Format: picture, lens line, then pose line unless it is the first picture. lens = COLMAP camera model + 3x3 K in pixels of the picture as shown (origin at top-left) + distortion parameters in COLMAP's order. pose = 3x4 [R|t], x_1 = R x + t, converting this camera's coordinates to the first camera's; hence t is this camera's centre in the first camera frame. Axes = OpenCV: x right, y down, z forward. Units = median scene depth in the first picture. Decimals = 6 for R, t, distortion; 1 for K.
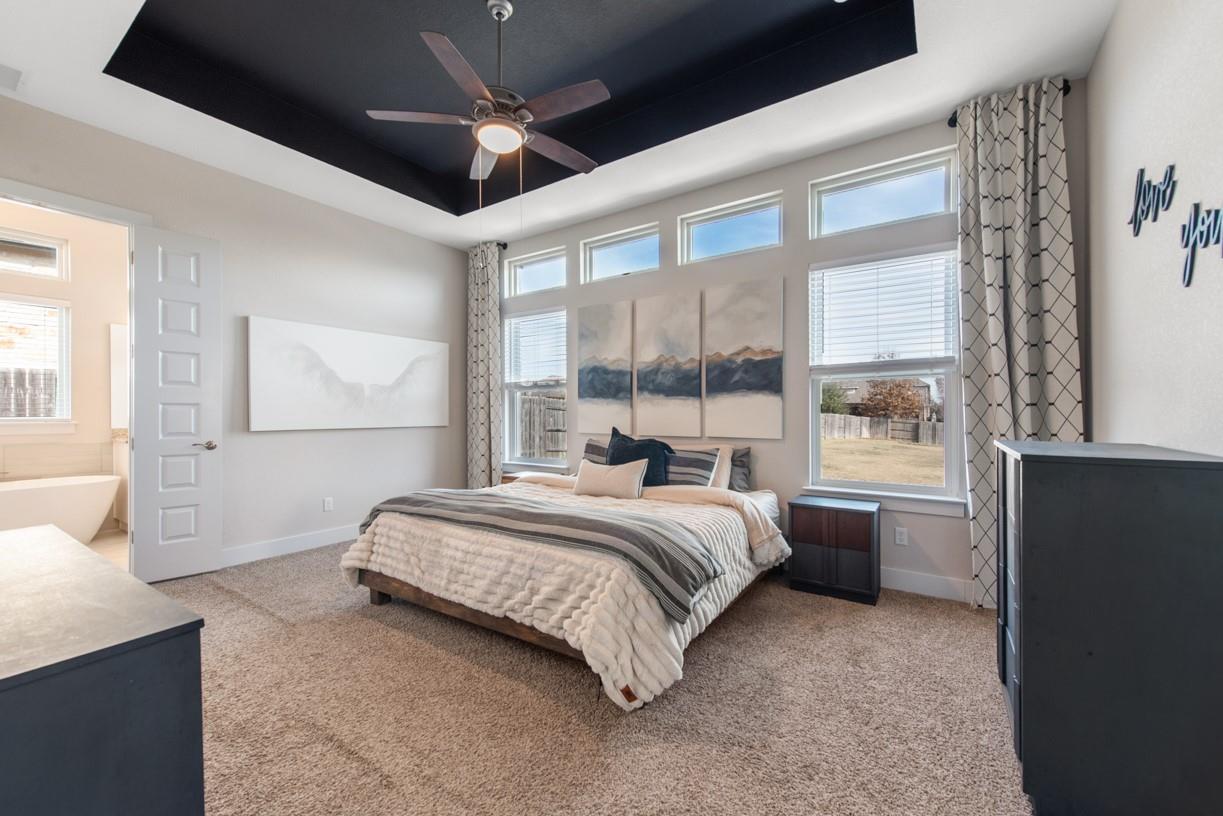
lens RADIAL K [[473.5, 0, 608.6], [0, 473.5, 411.1], [0, 0, 1]] dist [0.006415, -0.001451]
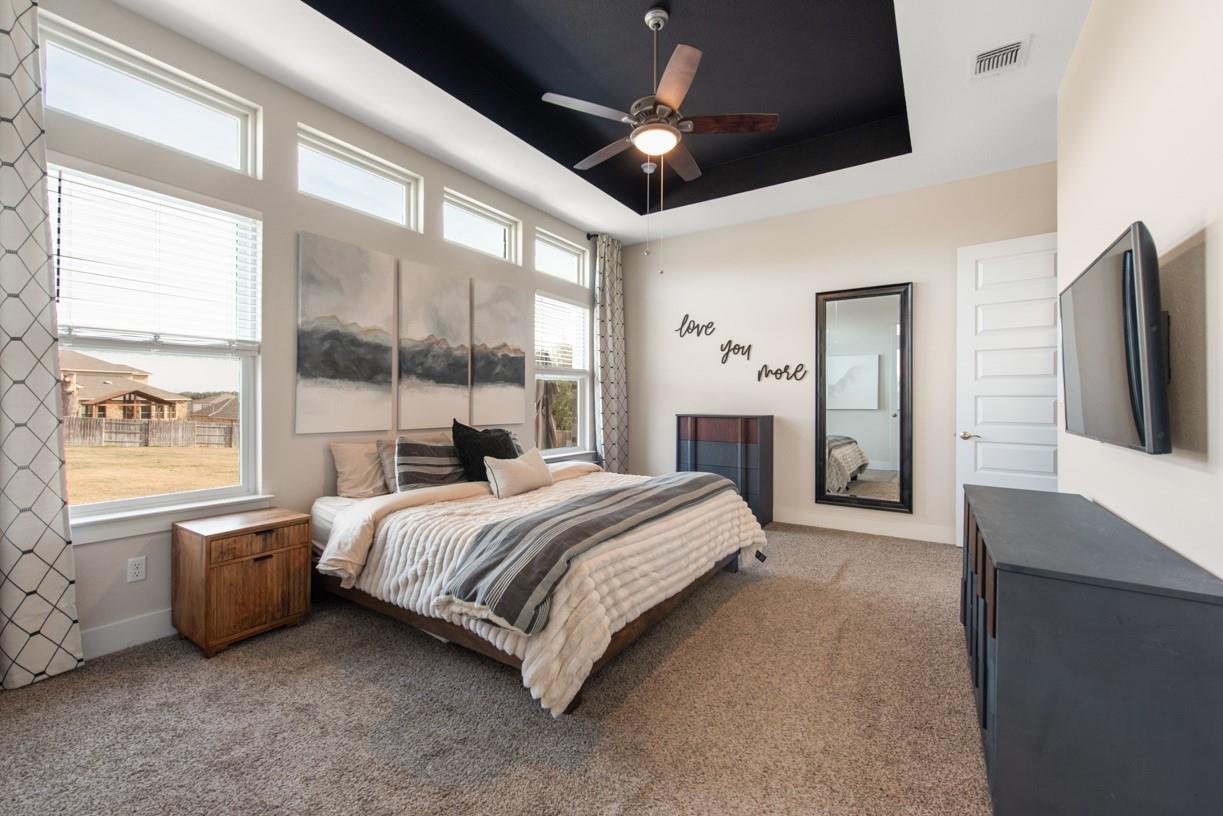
lens RADIAL K [[495.8, 0, 620.4], [0, 495.8, 398.5], [0, 0, 1]] dist [0.010443, -0.000049]
pose [[-0.024427, 0.007205, 0.999676, -0.810835], [-0.007683, 0.999943, -0.007394, 0.002253], [-0.999672, -0.007861, -0.024370, 0.676155]]
